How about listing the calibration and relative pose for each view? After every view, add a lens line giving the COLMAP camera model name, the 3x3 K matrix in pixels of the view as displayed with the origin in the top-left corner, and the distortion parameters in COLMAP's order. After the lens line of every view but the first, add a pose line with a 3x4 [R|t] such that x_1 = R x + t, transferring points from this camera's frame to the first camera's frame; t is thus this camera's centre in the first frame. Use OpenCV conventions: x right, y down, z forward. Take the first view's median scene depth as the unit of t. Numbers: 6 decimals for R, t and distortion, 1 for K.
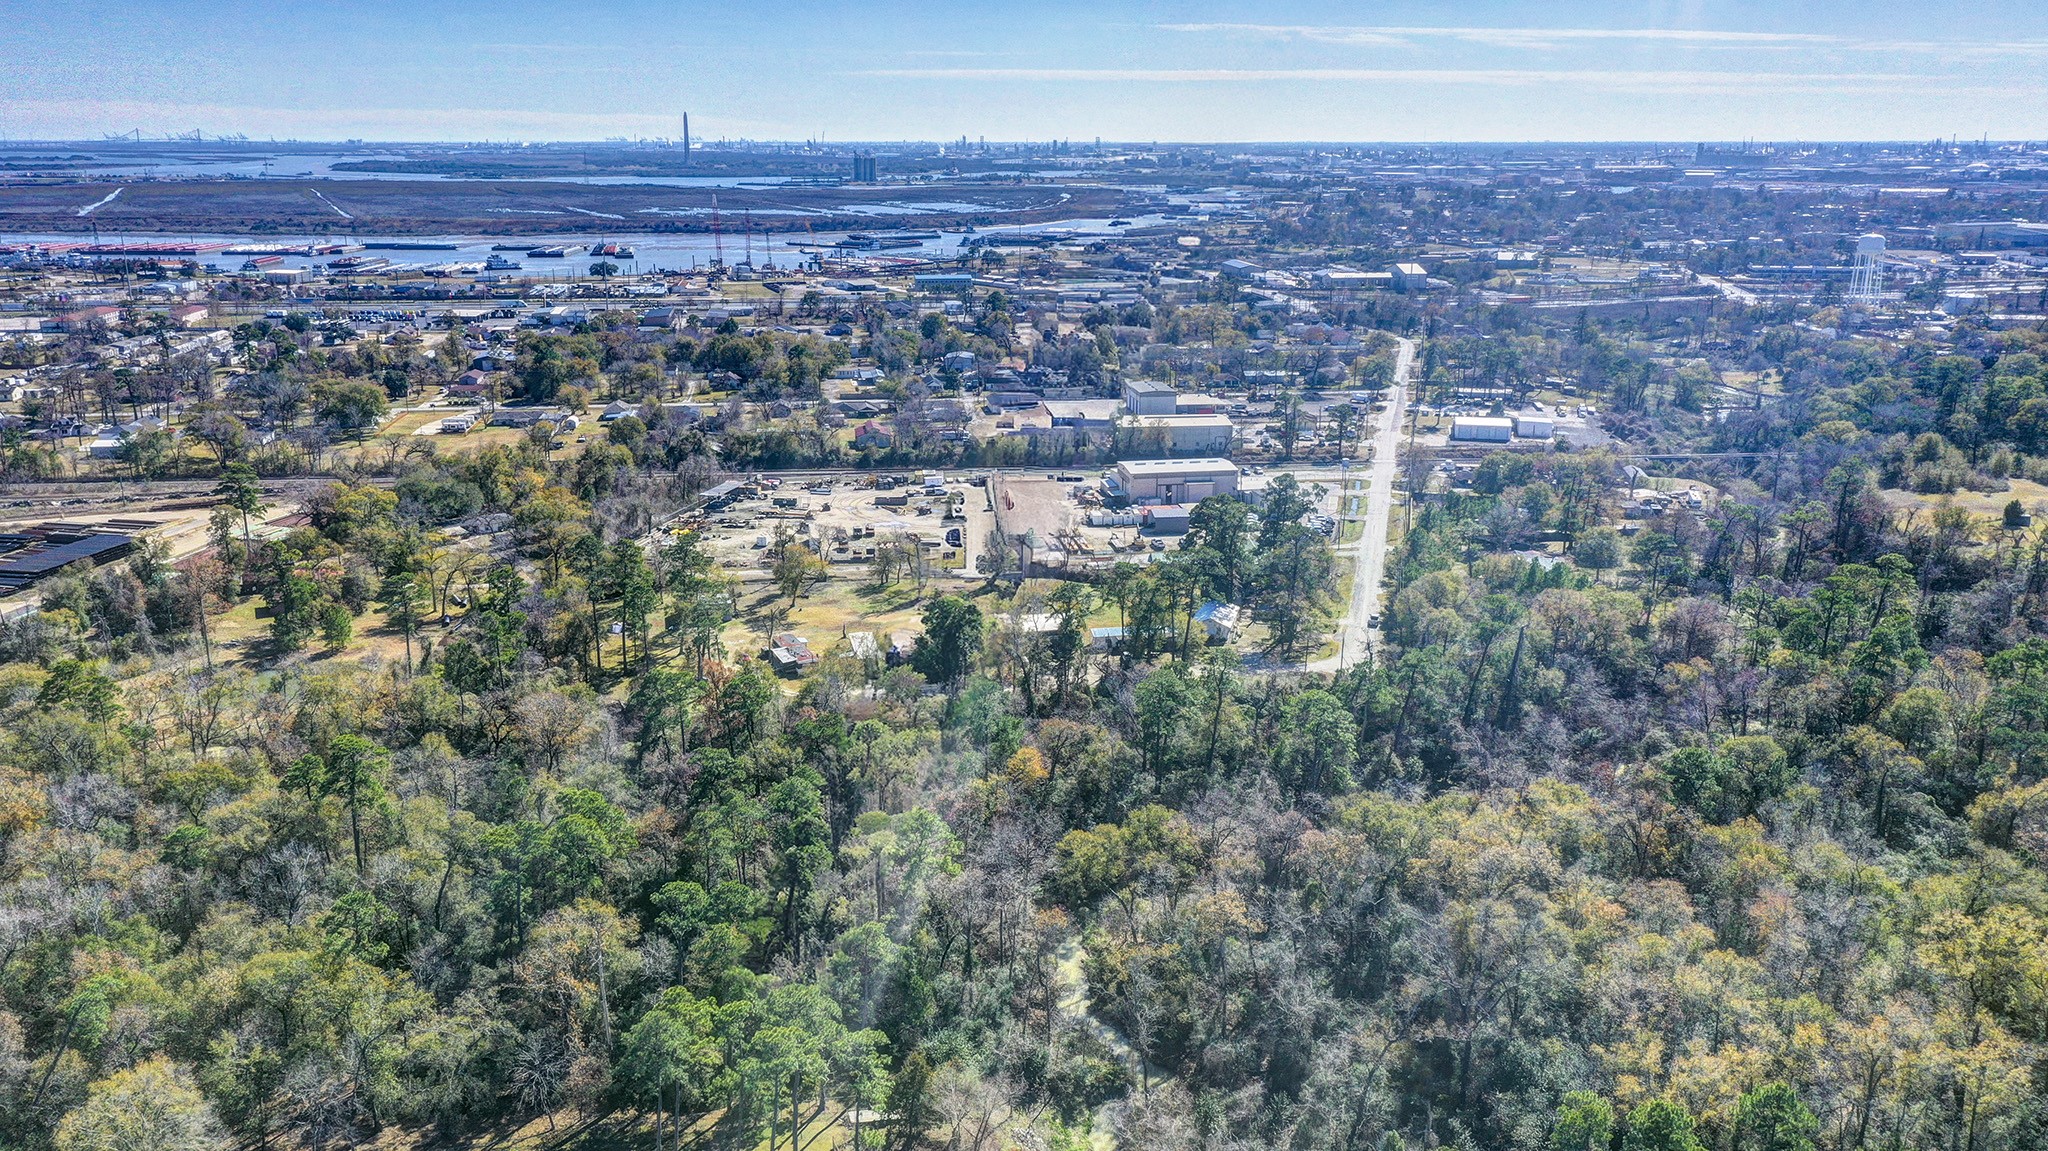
lens RADIAL K [[1630.7, 0, 1024.0], [0, 1630.7, 575.5], [0, 0, 1]] dist [0.008030, 0.002656]
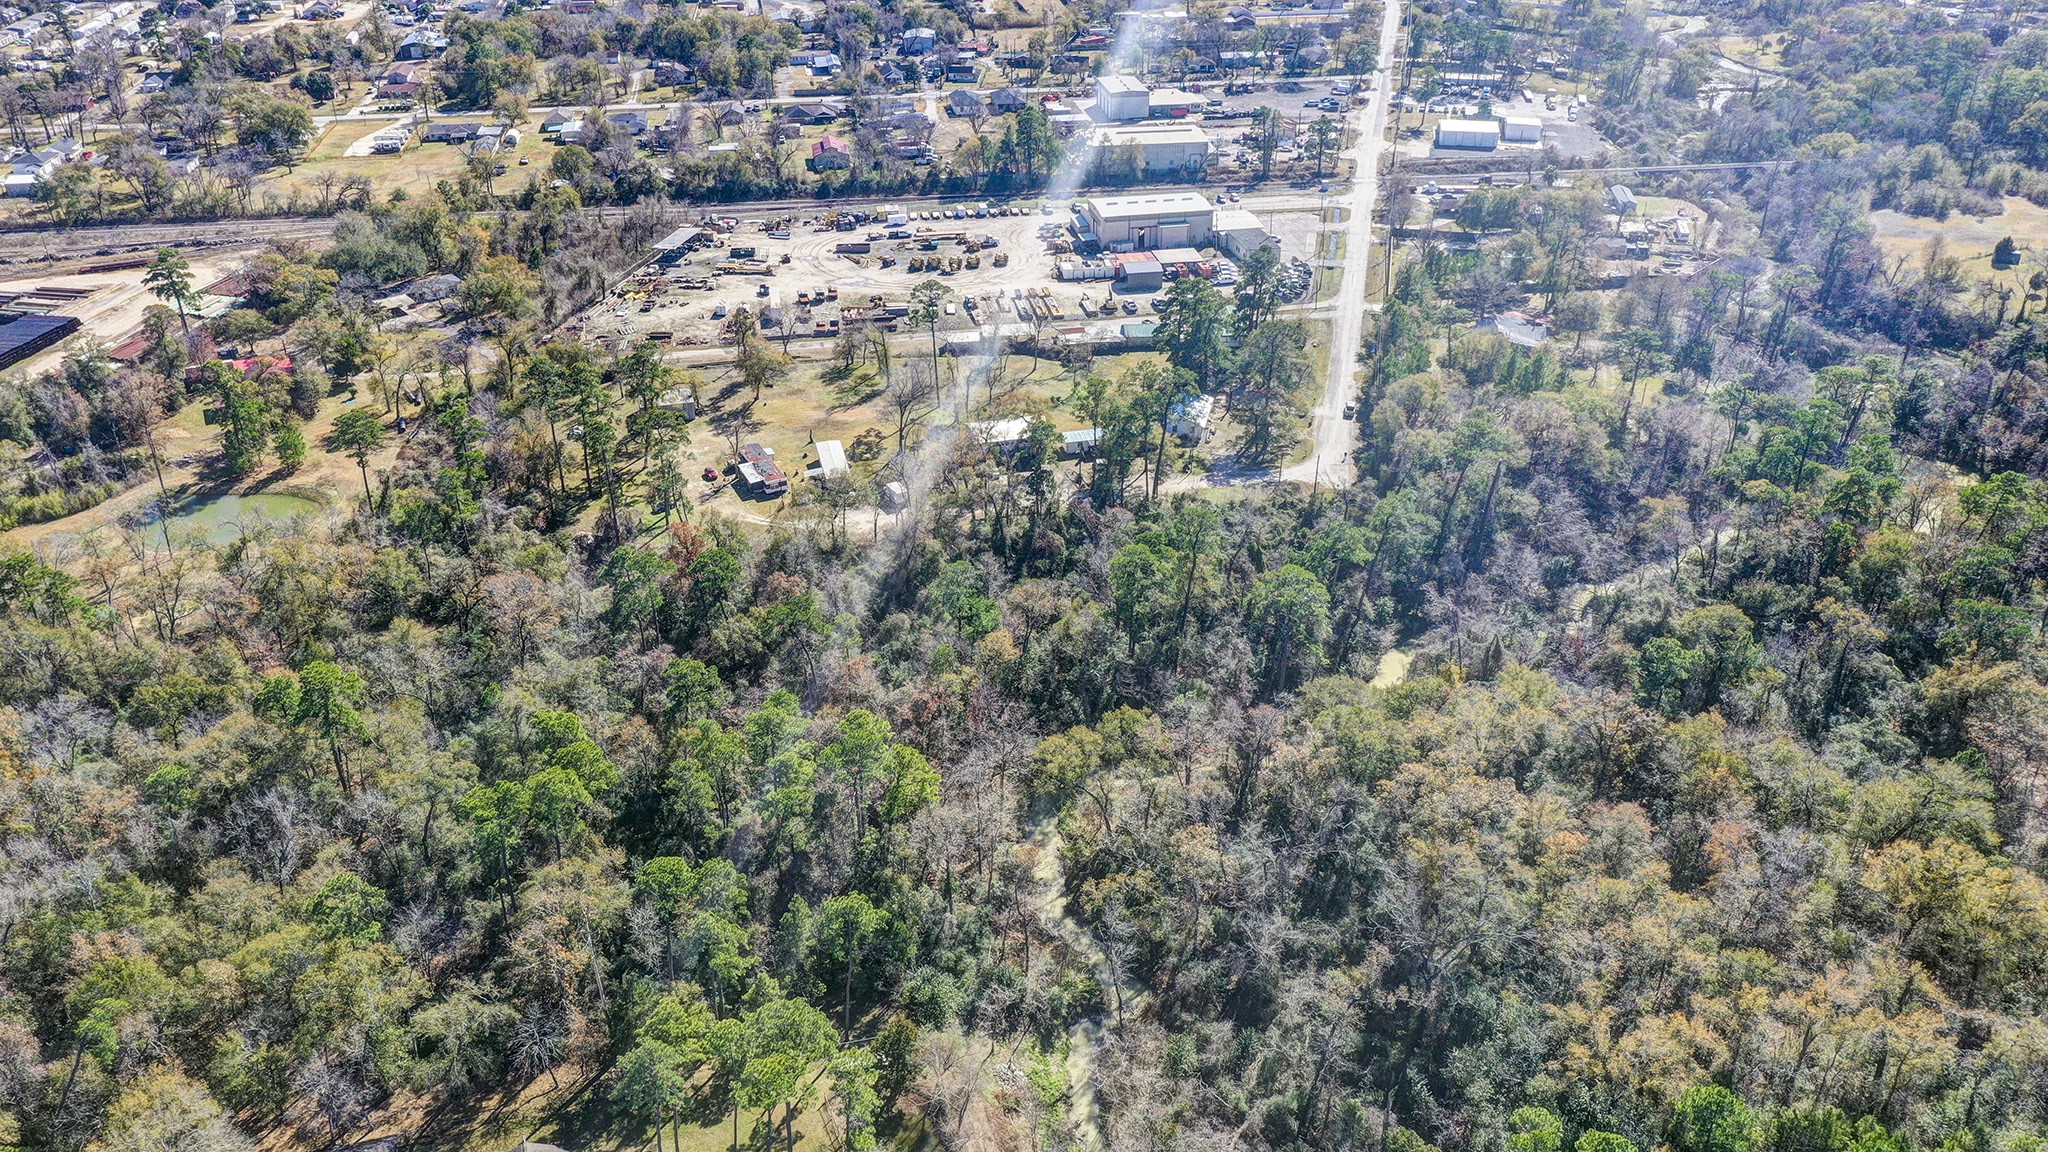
lens RADIAL K [[1624.9, 0, 1024.0], [0, 1624.9, 576.0], [0, 0, 1]] dist [0.000809, 0.004608]
pose [[0.999711, -0.017717, 0.016224, 0.000278], [0.013352, 0.971211, 0.237848, -0.089250], [-0.019971, -0.237563, 0.971167, 0.022591]]
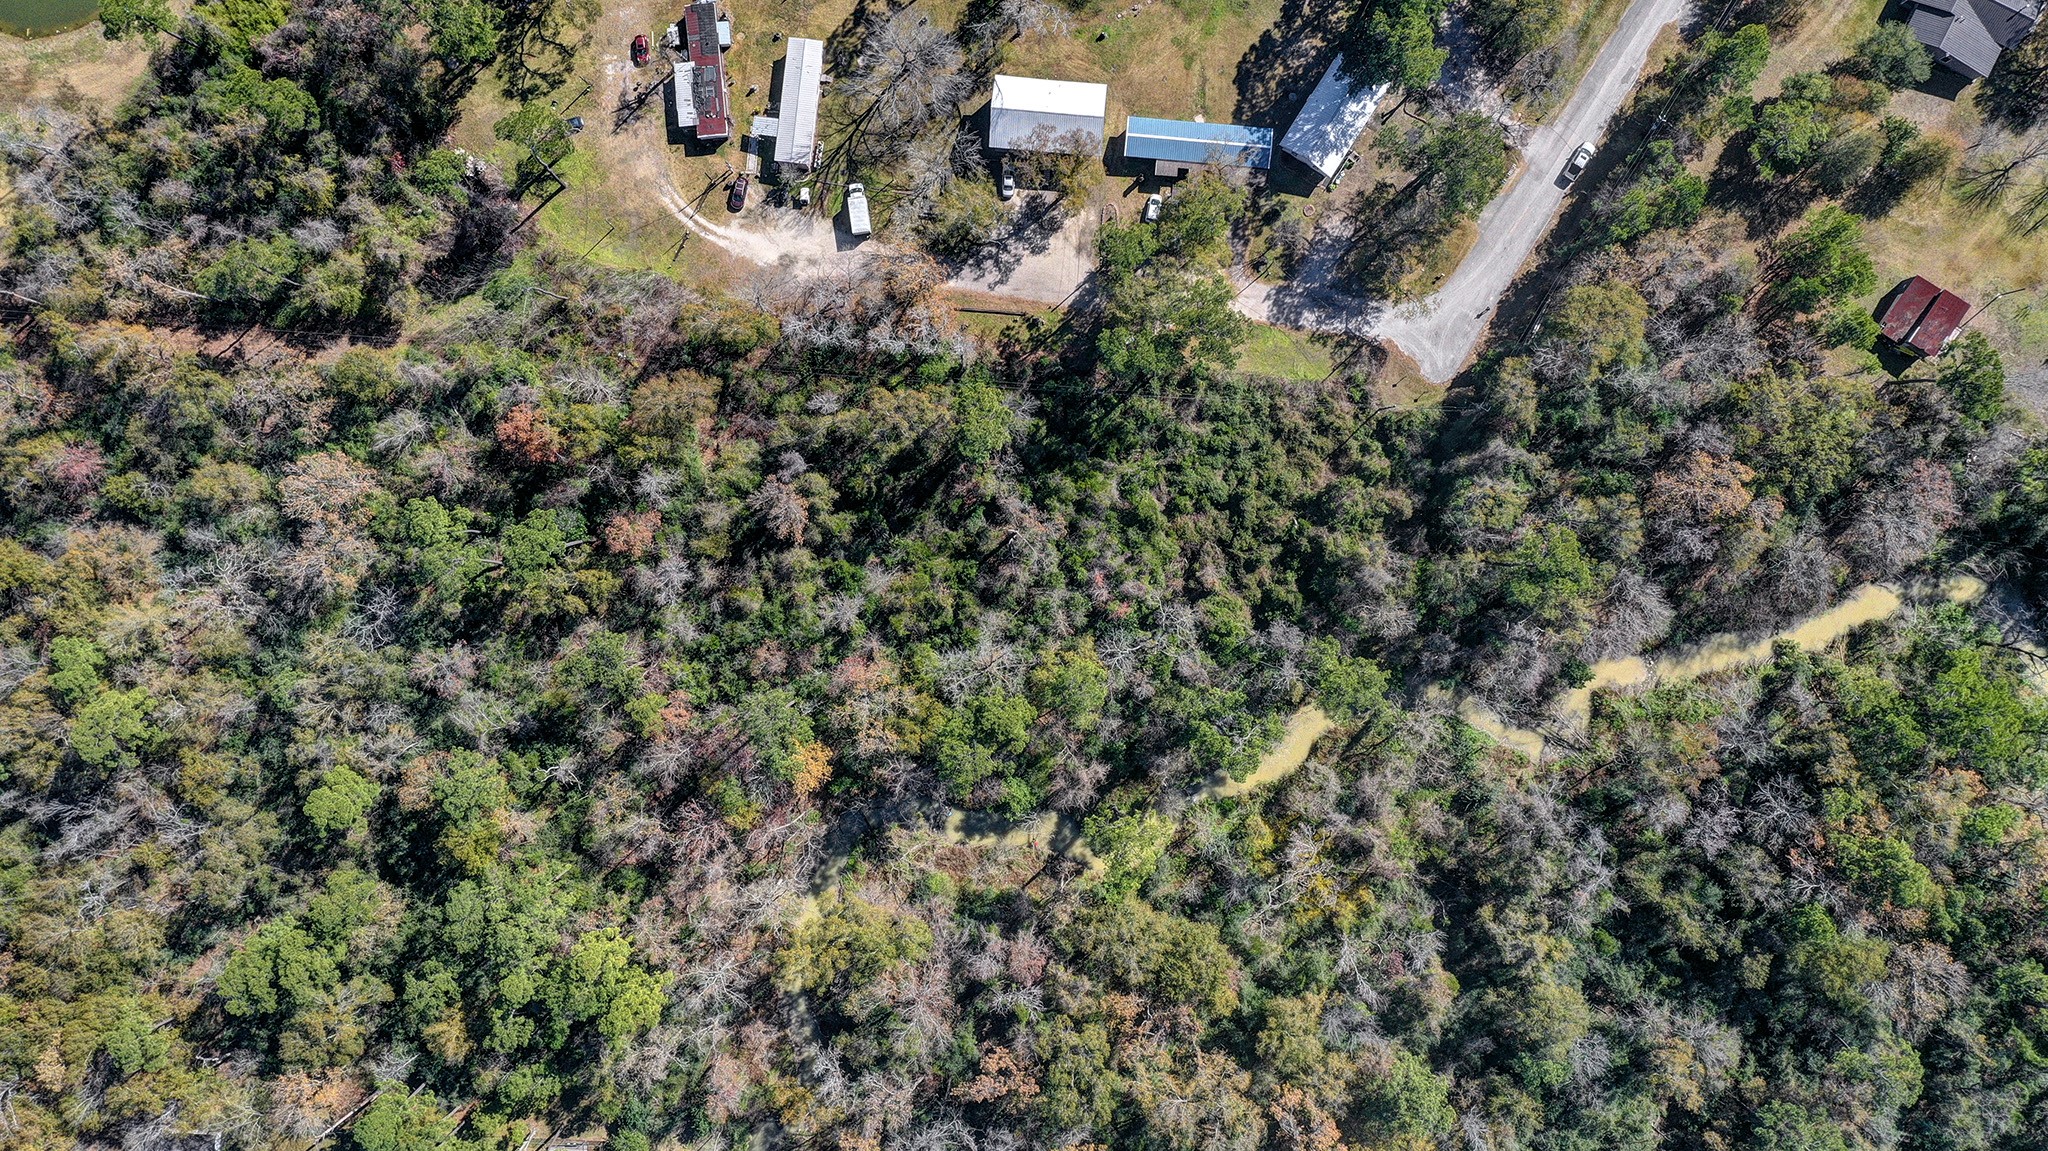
lens RADIAL K [[1624.9, 0, 1024.0], [0, 1624.9, 575.5], [0, 0, 1]] dist [0.000809, 0.004608]
pose [[0.947988, 0.318237, -0.006589, 0.048741], [-0.068534, 0.224283, 0.972111, -0.447617], [0.310840, -0.921098, 0.234427, 0.501662]]
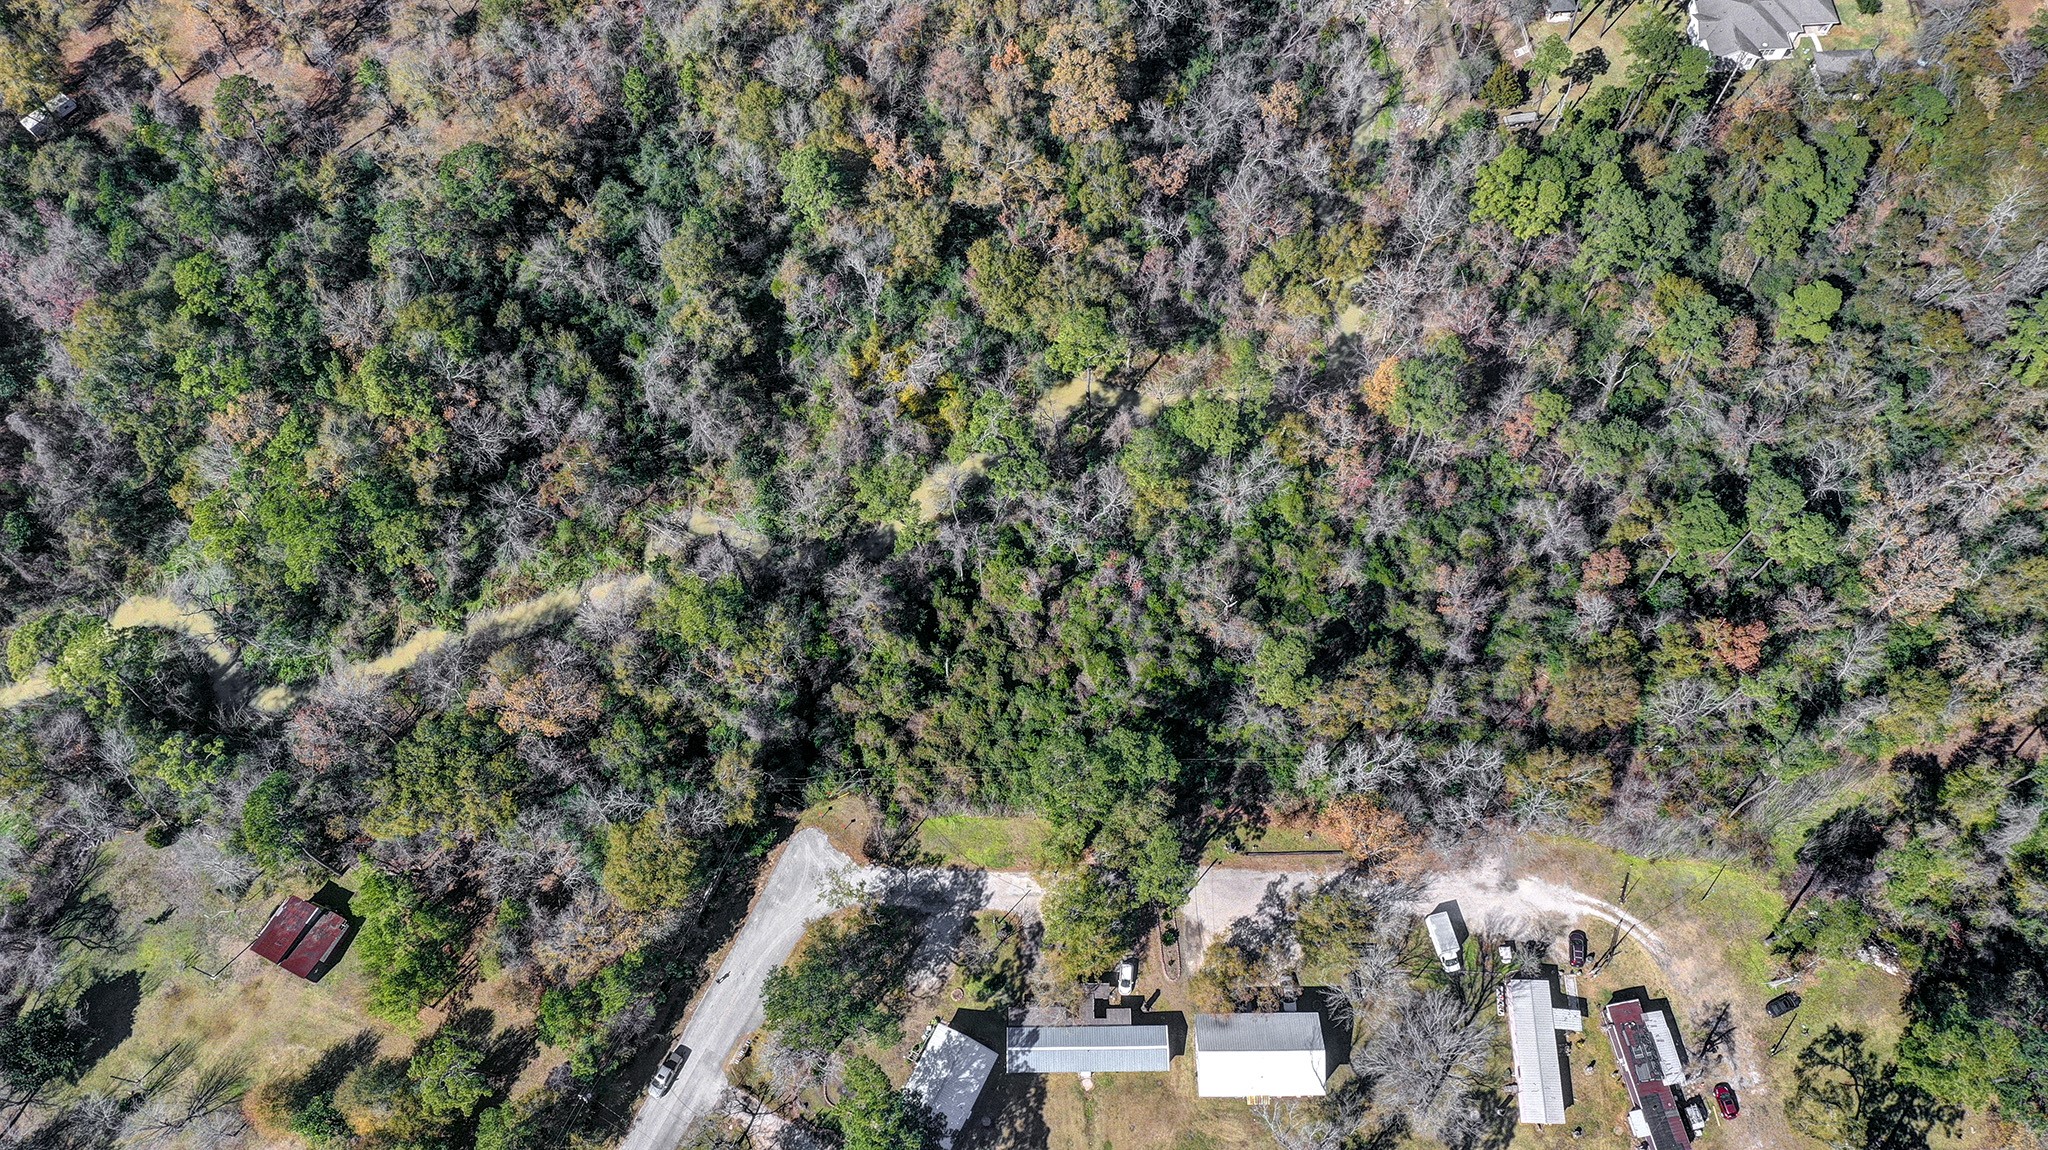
lens RADIAL K [[1563.7, 0, 1024.0], [0, 1563.7, 575.0], [0, 0, 1]] dist [0.031107, -0.072392]
pose [[-0.974619, -0.196250, 0.107716, 0.050146], [0.071103, 0.184882, 0.980185, -0.446896], [-0.212276, 0.962967, -0.166235, 0.717181]]
